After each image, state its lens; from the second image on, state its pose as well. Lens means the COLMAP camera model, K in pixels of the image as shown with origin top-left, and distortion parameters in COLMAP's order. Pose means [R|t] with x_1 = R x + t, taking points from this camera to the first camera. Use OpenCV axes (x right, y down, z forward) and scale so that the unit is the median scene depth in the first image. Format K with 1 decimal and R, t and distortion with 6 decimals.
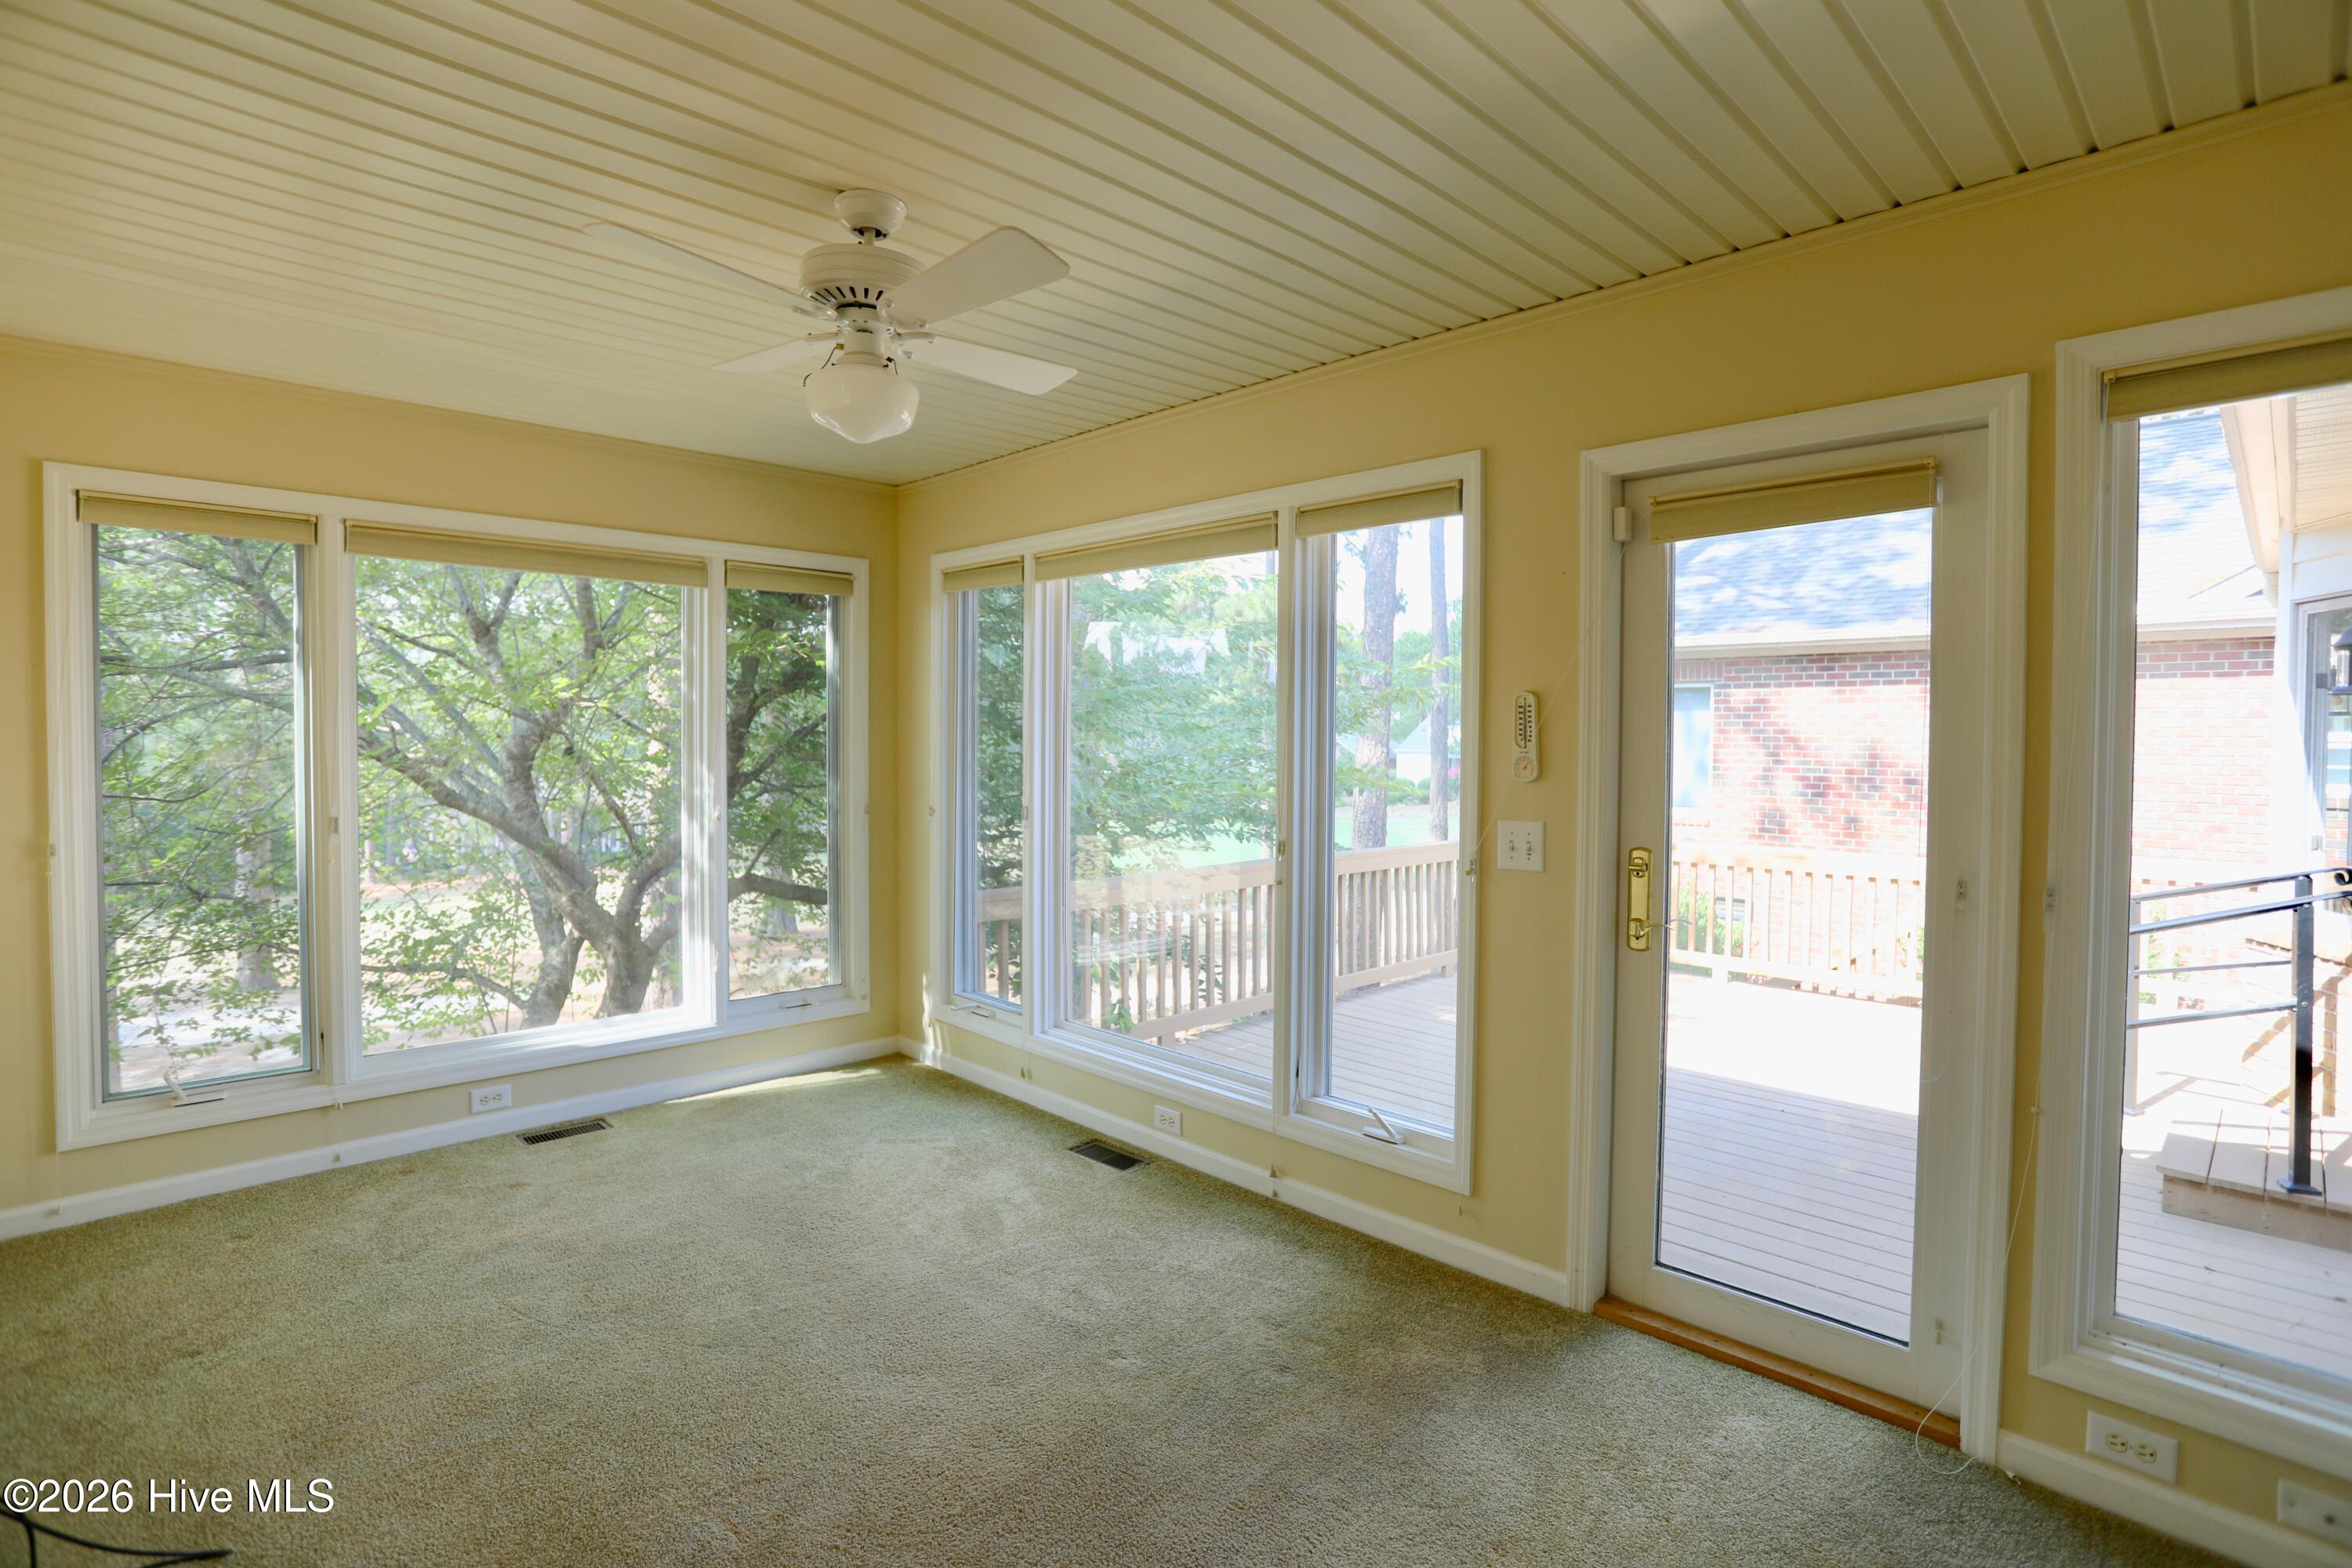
lens RADIAL K [[1143.2, 0, 1174.7], [0, 1143.2, 764.2], [0, 0, 1]] dist [-0.080102, 0.040006]
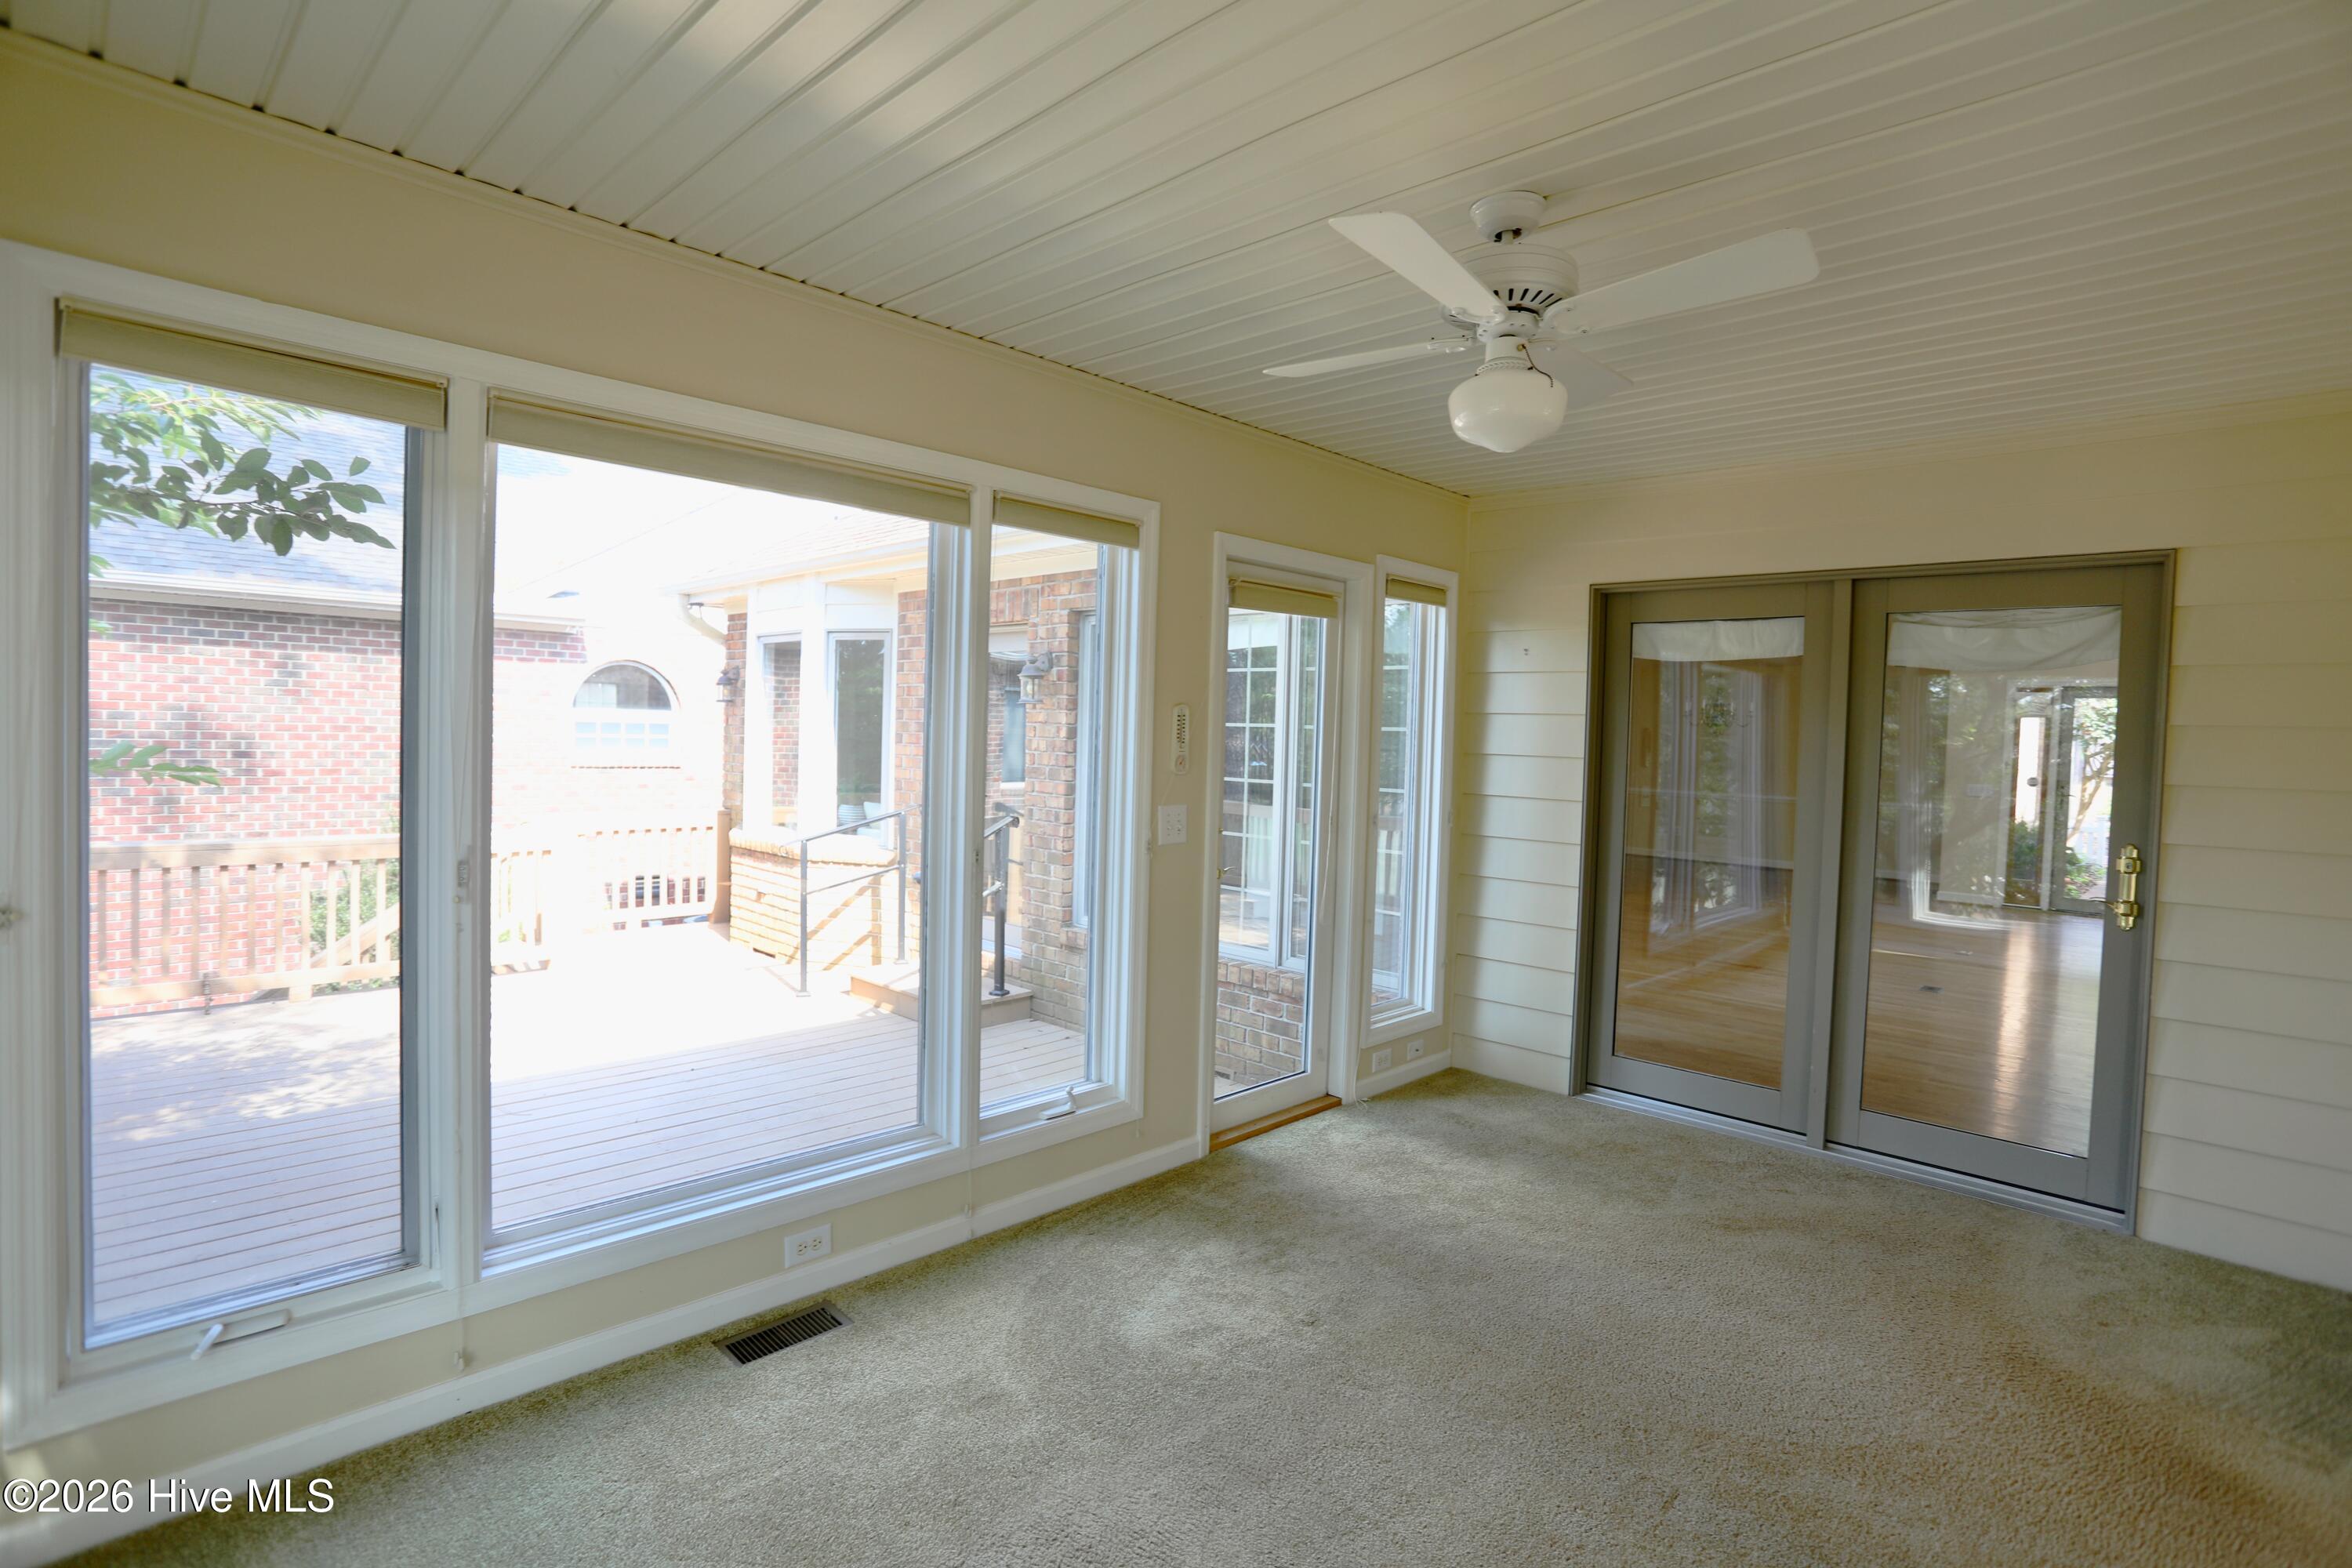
lens RADIAL K [[1143.2, 0, 1174.7], [0, 1143.2, 764.2], [0, 0, 1]] dist [-0.080102, 0.040006]
pose [[-0.019603, -0.035259, 0.999186, -0.748469], [-0.003027, 0.999375, 0.035206, -0.030642], [-0.999803, -0.002334, -0.019697, 0.783772]]
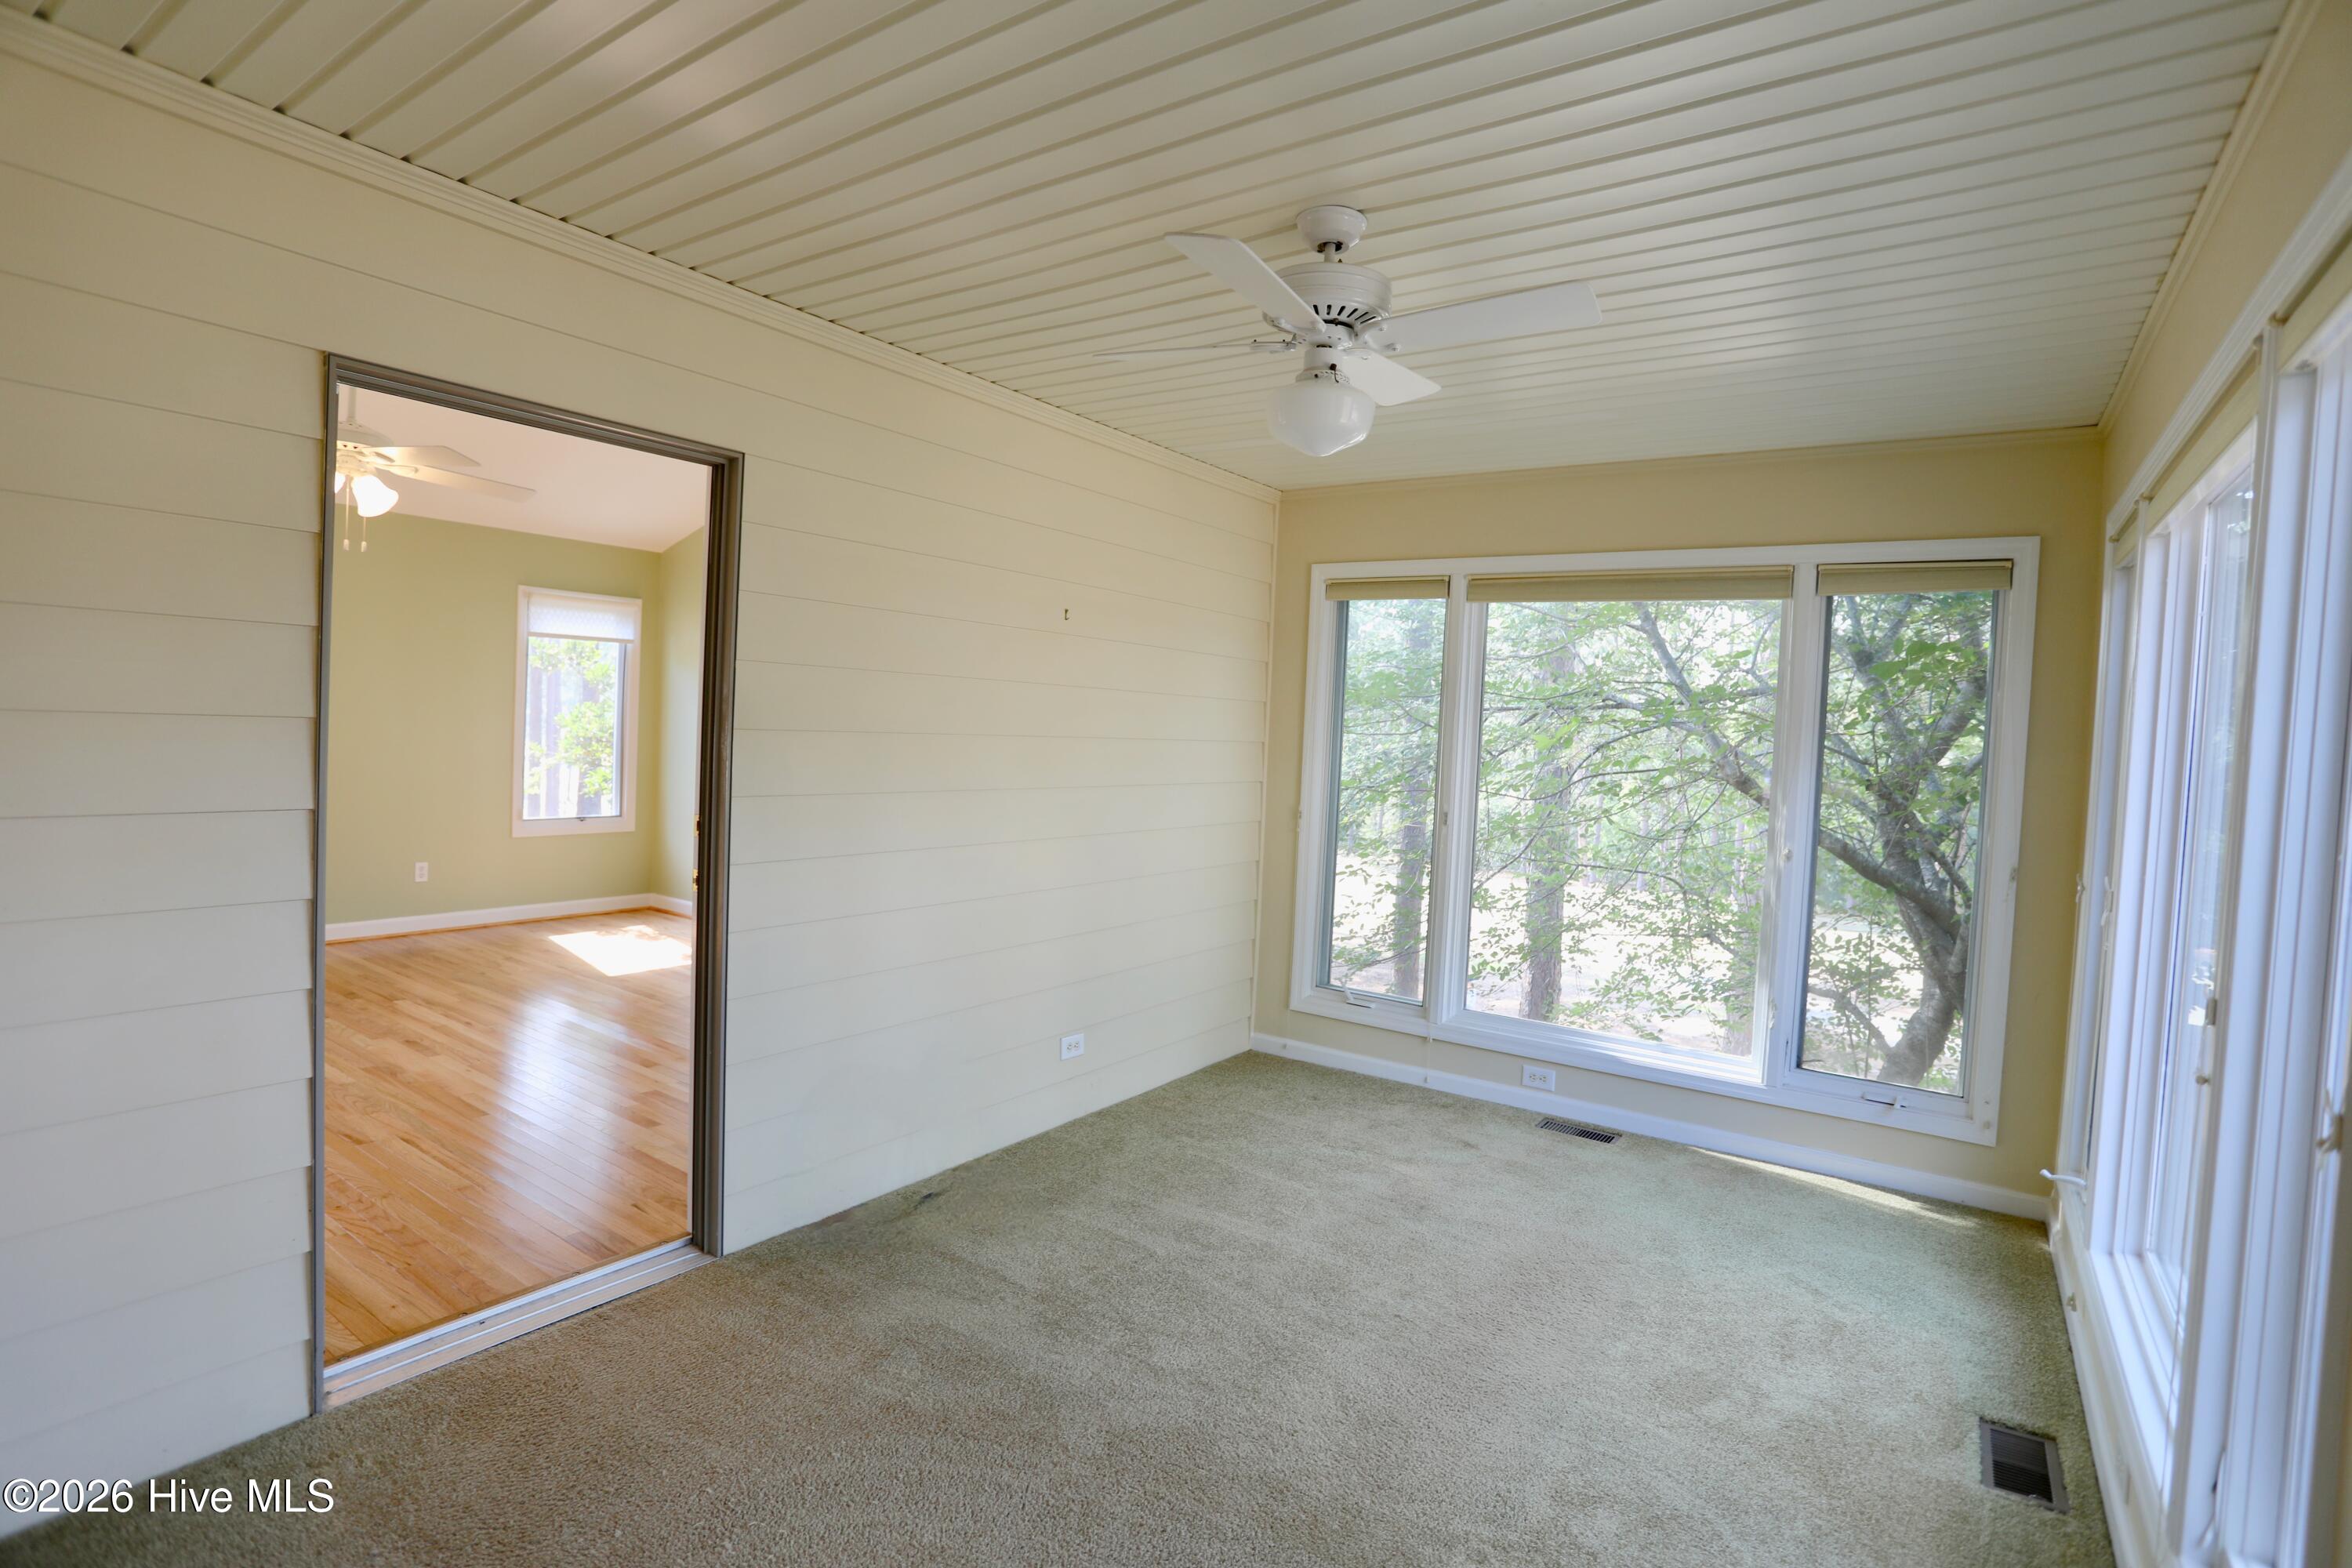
lens RADIAL K [[1143.2, 0, 1174.7], [0, 1143.2, 764.2], [0, 0, 1]] dist [-0.080102, 0.040006]
pose [[0.187671, 0.032982, -0.981678, 0.431850], [-0.072016, 0.997208, 0.019736, -0.009238], [0.979588, 0.066993, 0.189523, 0.423142]]
